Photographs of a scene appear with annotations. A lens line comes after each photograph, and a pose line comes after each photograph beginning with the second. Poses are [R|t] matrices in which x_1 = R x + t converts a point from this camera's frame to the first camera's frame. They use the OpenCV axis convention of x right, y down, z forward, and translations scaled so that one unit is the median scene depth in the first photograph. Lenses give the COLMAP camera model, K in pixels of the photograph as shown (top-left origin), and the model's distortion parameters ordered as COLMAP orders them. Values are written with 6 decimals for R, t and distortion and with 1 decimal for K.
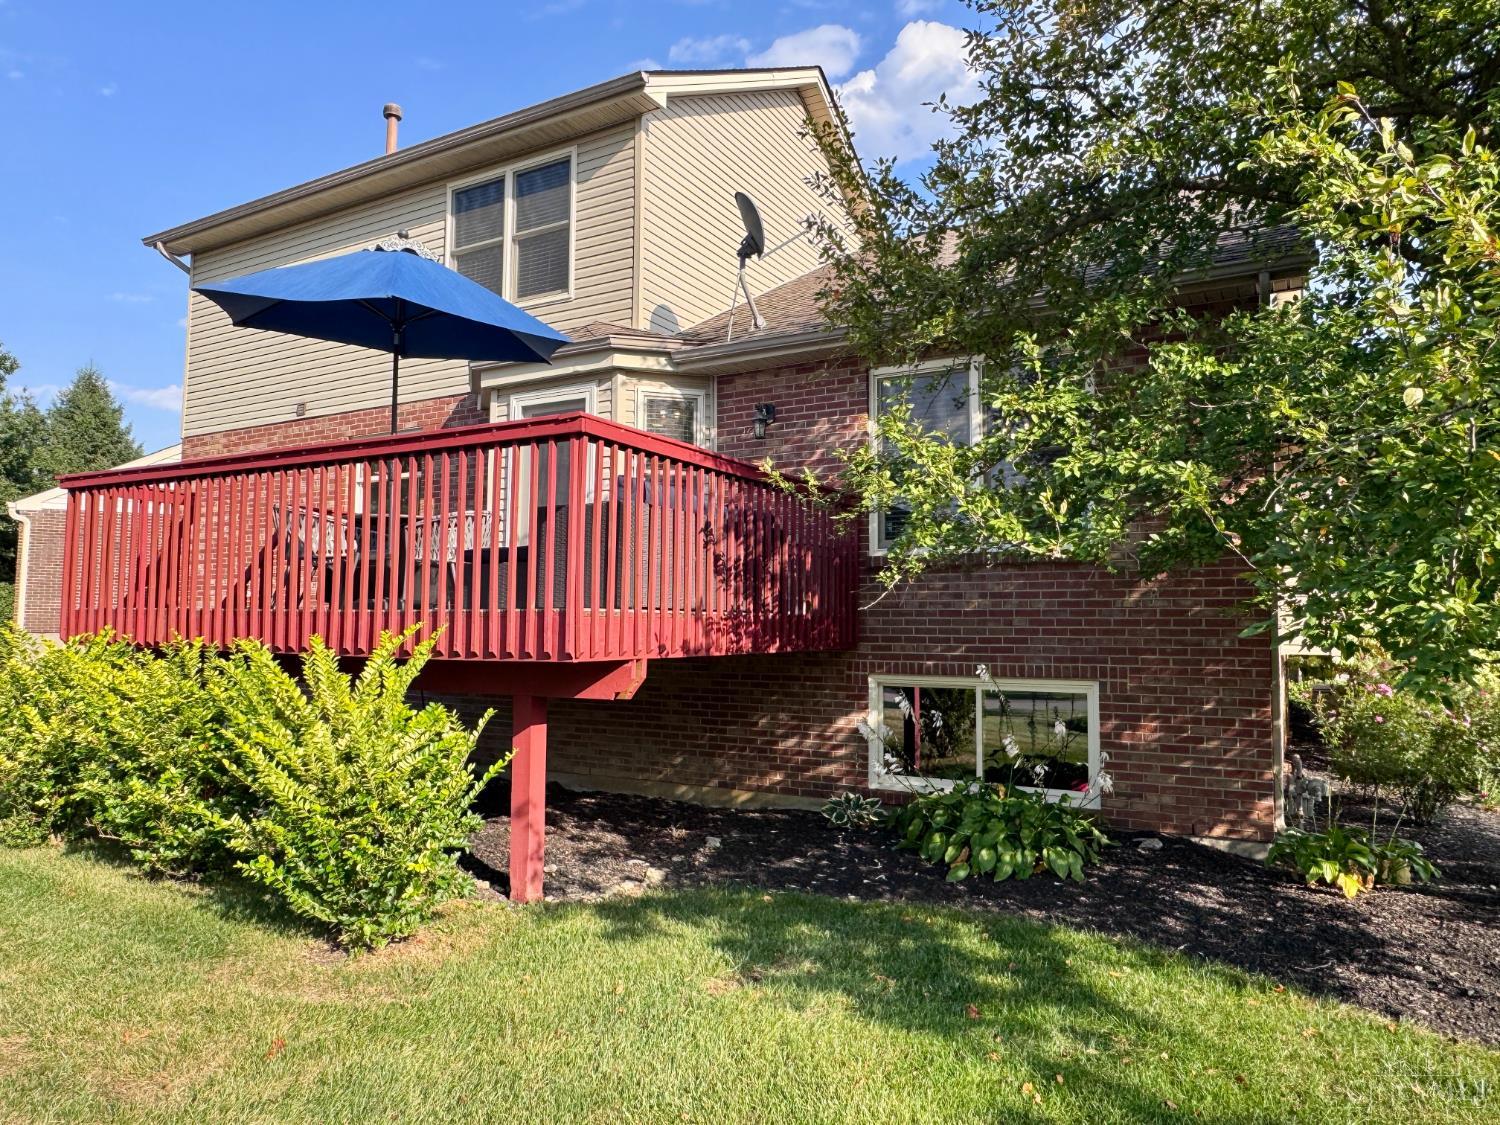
lens RADIAL K [[977.0, 0, 754.9], [0, 977.0, 553.6], [0, 0, 1]] dist [0.009131, 0.001403]
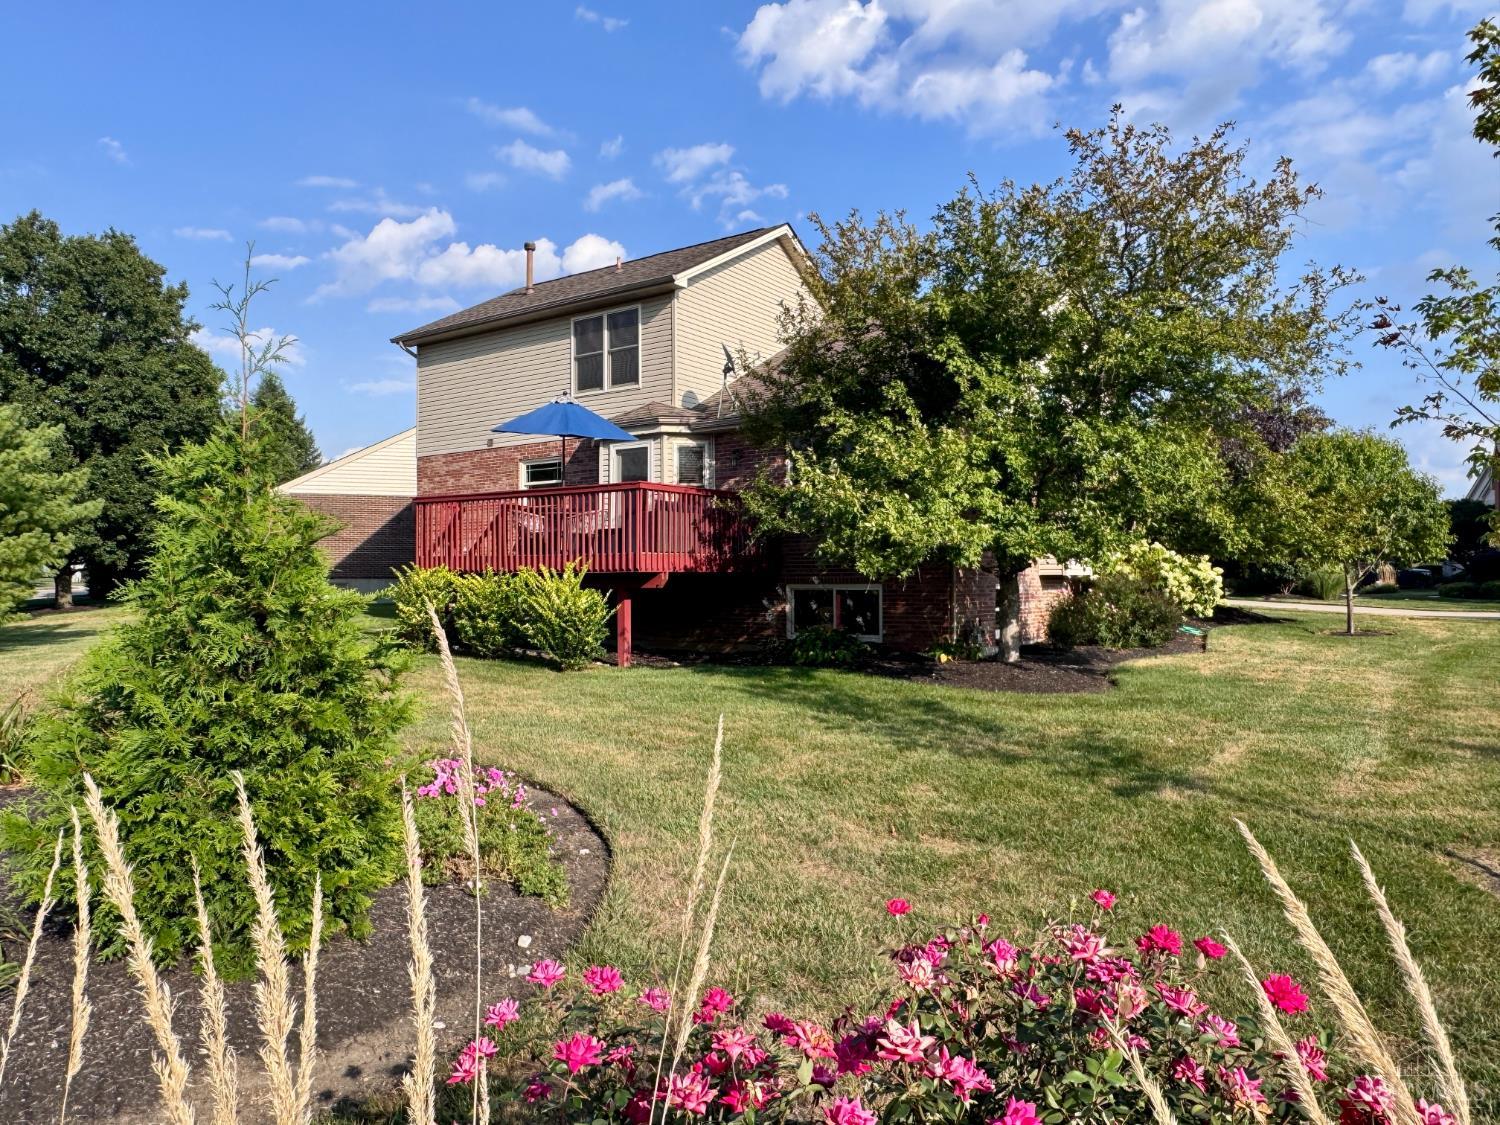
lens RADIAL K [[977.0, 0, 748.5], [0, 977.0, 570.2], [0, 0, 1]] dist [0.009131, 0.001403]
pose [[0.995462, -0.010659, -0.094558, 0.287520], [0.016909, 0.997706, 0.065552, -0.052139], [0.093643, -0.066853, 0.993359, -1.290513]]
